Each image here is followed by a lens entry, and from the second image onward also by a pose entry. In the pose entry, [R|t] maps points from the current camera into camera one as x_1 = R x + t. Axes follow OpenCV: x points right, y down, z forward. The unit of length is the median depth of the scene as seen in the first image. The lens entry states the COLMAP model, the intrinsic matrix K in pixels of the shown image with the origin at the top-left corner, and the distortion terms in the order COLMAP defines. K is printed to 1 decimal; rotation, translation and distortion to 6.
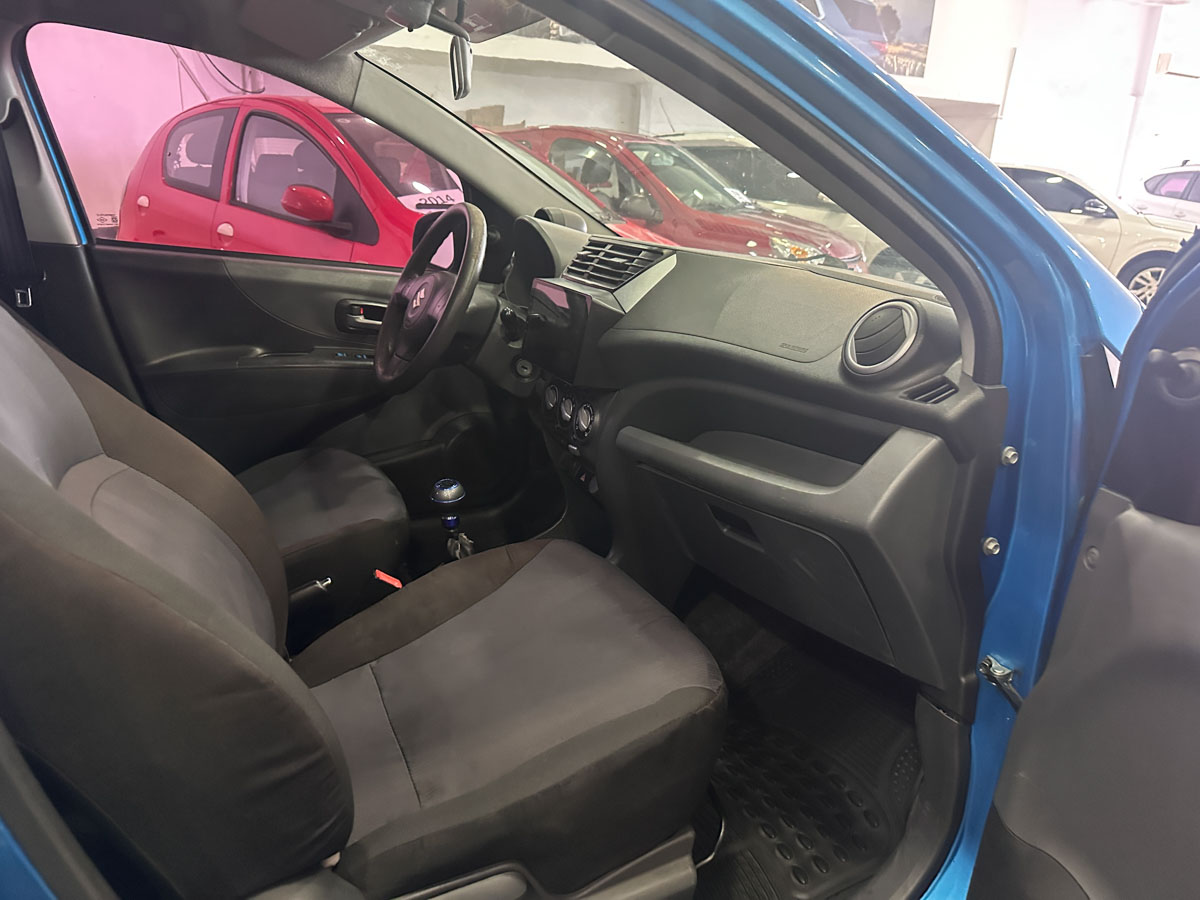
lens RADIAL K [[903.4, 0, 583.2], [0, 903.4, 454.4], [0, 0, 1]] dist [0.076644, -0.191693]
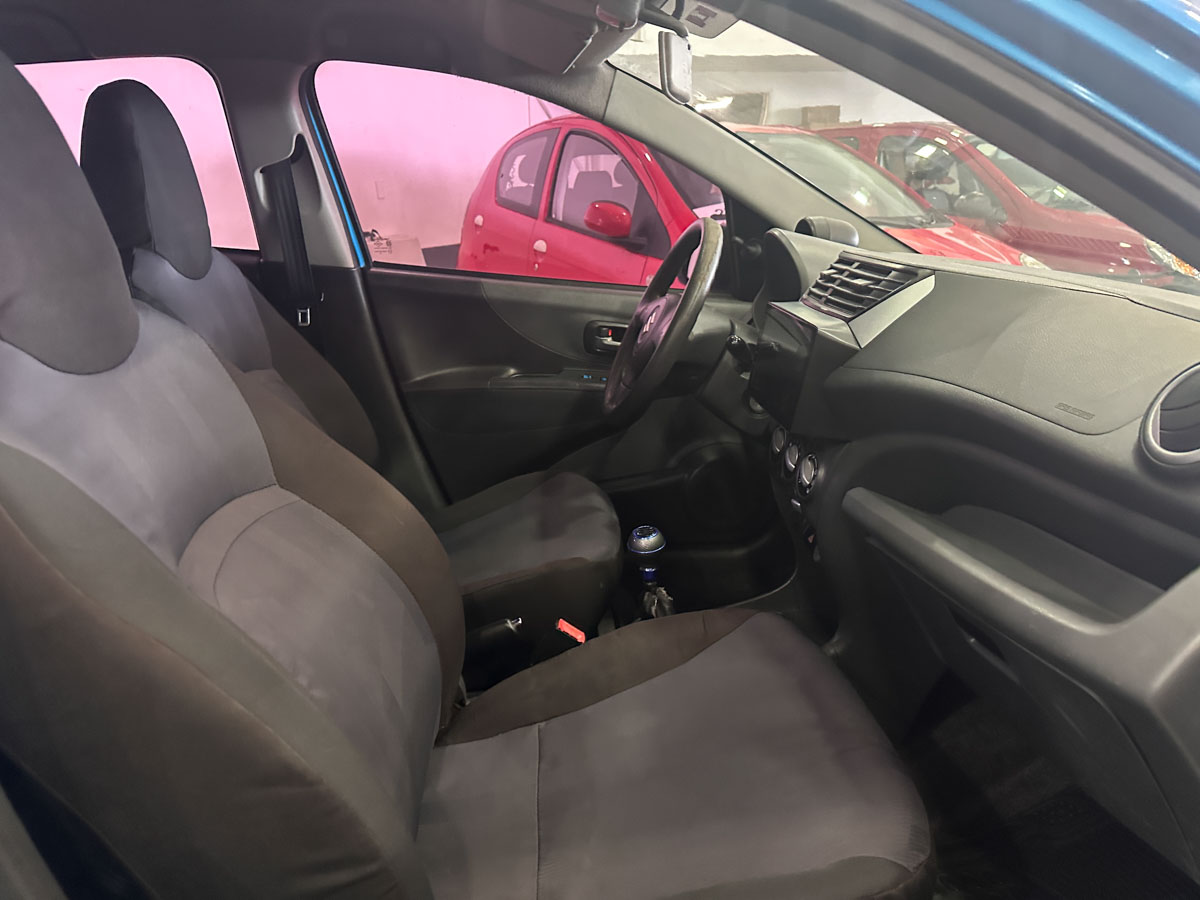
lens RADIAL K [[844.7, 0, 600.7], [0, 844.7, 437.0], [0, 0, 1]] dist [0.130855, -0.255854]
pose [[0.919914, 0.064554, -0.386770, 0.119360], [-0.066466, 0.997753, 0.008446, -0.061310], [0.386446, 0.017938, 0.922138, 0.187739]]
